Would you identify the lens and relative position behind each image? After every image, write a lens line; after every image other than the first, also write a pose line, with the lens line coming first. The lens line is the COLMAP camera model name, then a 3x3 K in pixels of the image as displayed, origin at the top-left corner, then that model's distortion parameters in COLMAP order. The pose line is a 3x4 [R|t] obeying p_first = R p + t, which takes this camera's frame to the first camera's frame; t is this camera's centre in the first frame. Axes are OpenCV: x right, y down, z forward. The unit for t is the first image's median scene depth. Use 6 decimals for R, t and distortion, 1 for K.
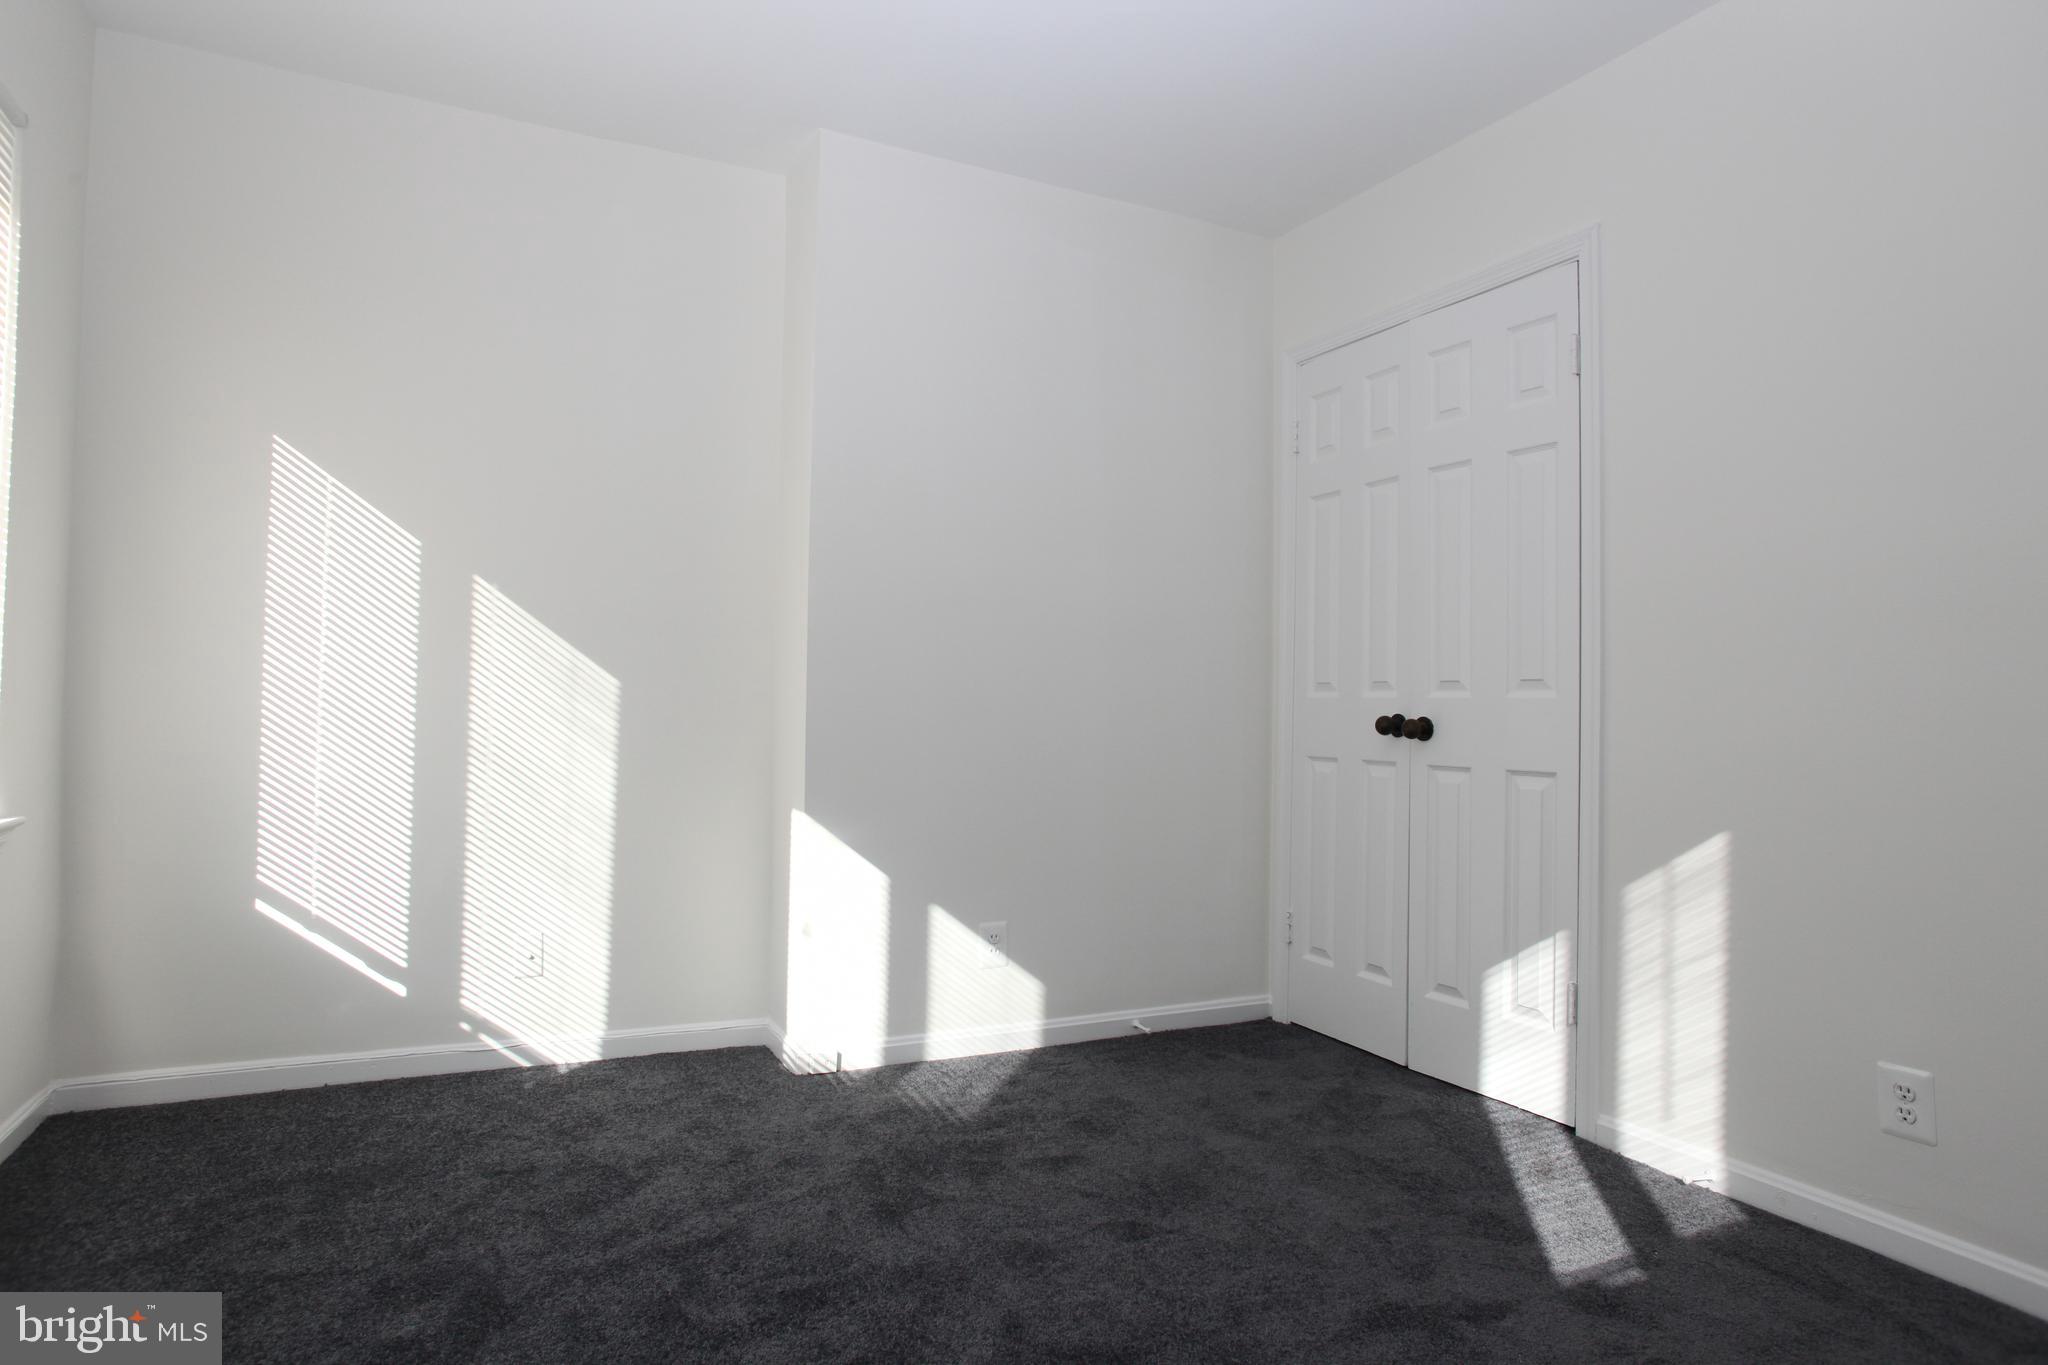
lens RADIAL K [[1197.3, 0, 1024.0], [0, 1197.3, 682.5], [0, 0, 1]] dist [-0.062797, 0.053104]
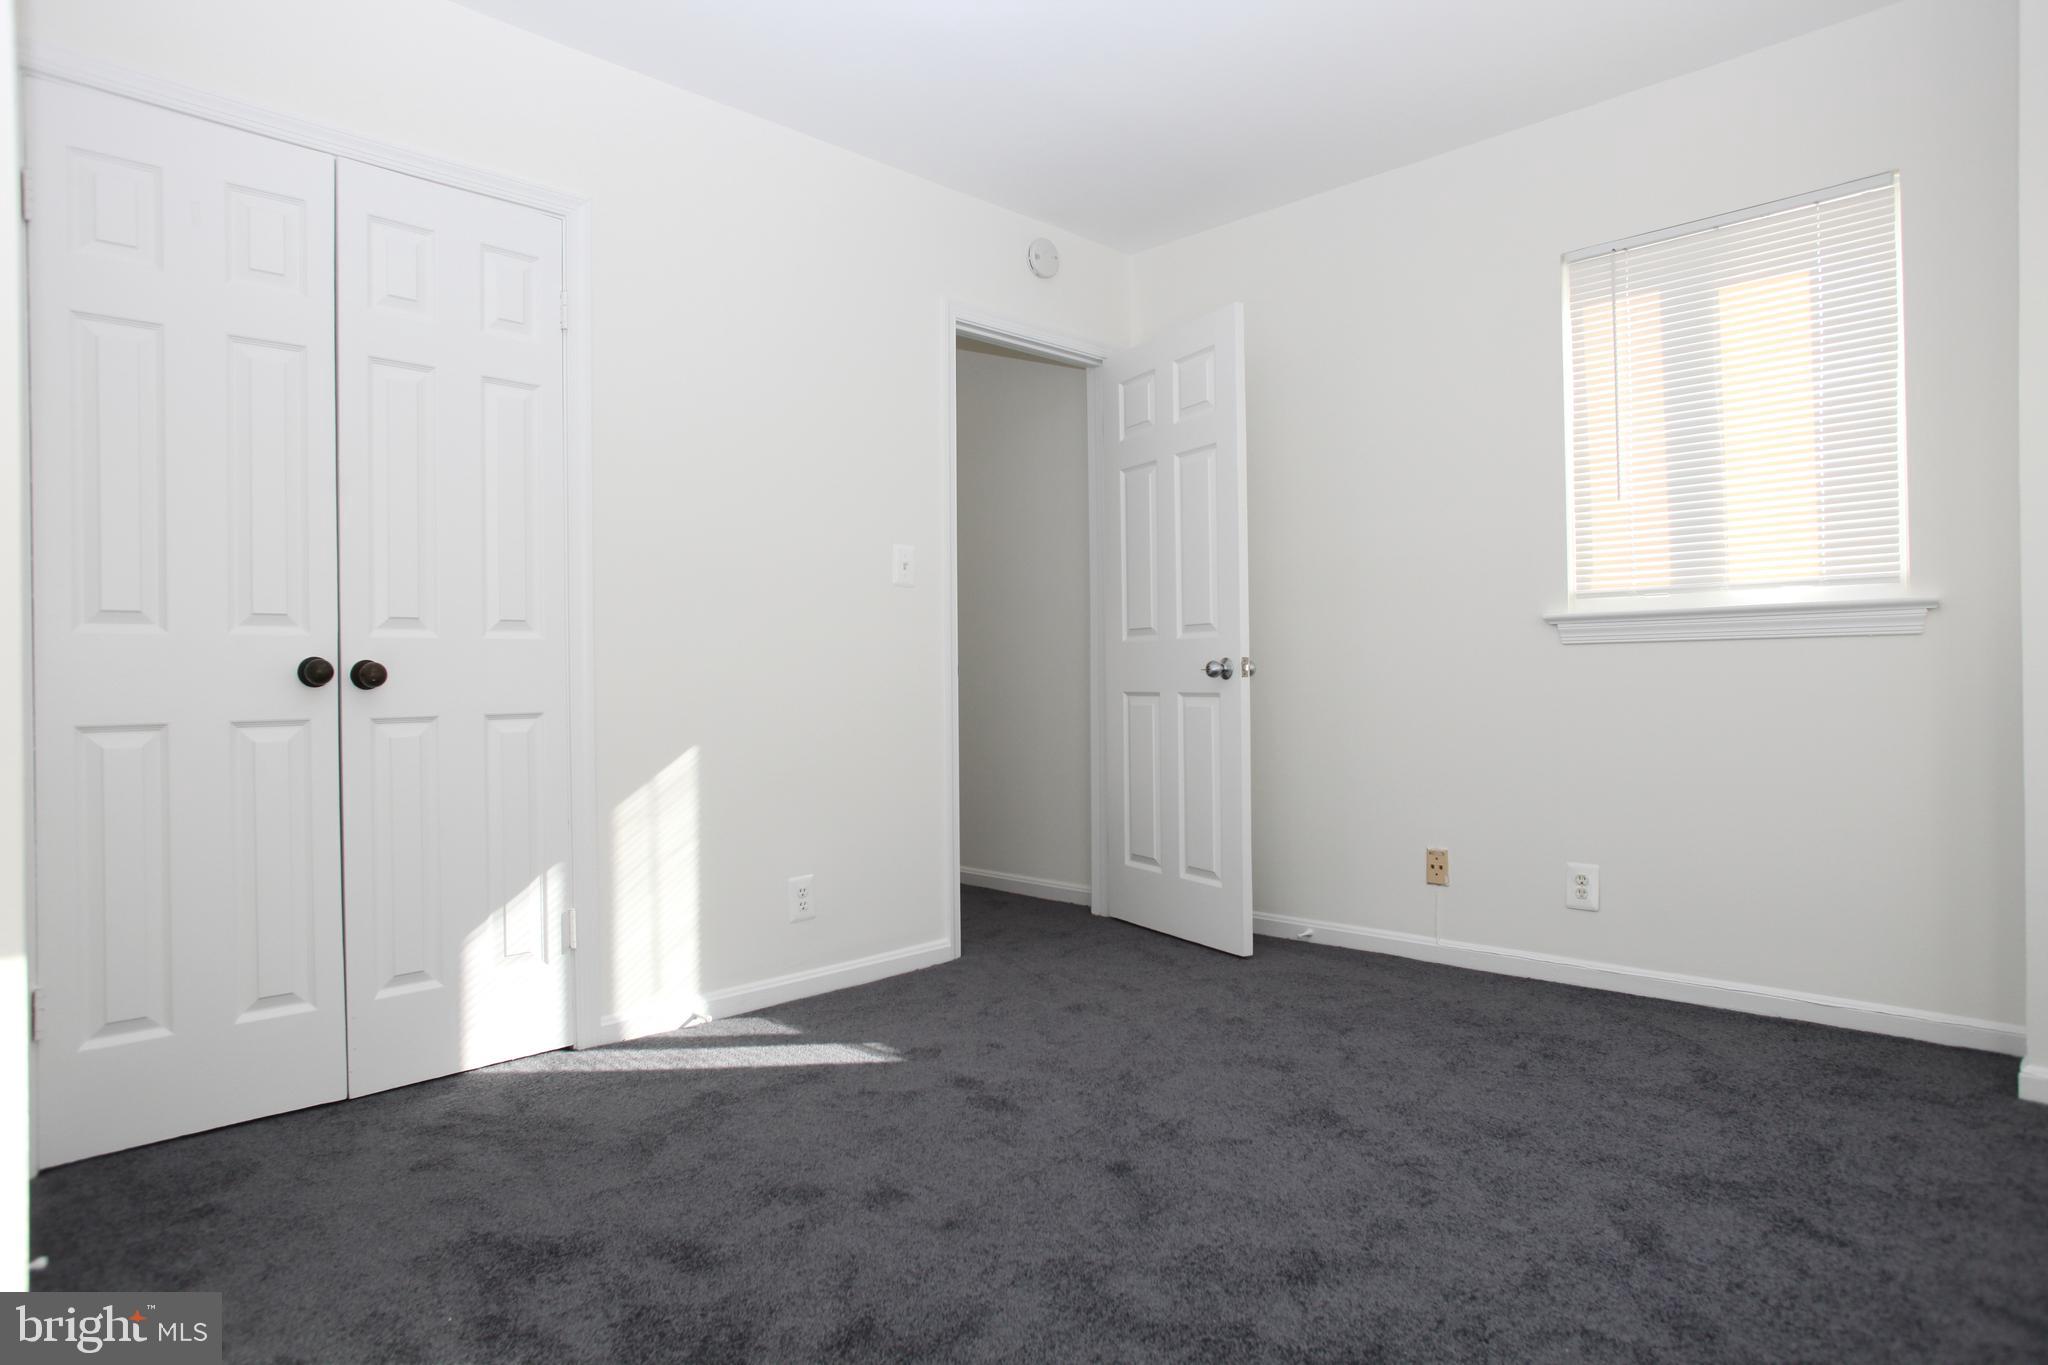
lens RADIAL K [[1197.3, 0, 1024.0], [0, 1197.3, 682.5], [0, 0, 1]] dist [-0.062797, 0.053104]
pose [[-0.324916, -0.020653, 0.945517, -0.688760], [-0.014345, 0.999754, 0.016909, 0.028750], [-0.945634, -0.008070, -0.325132, 1.001167]]
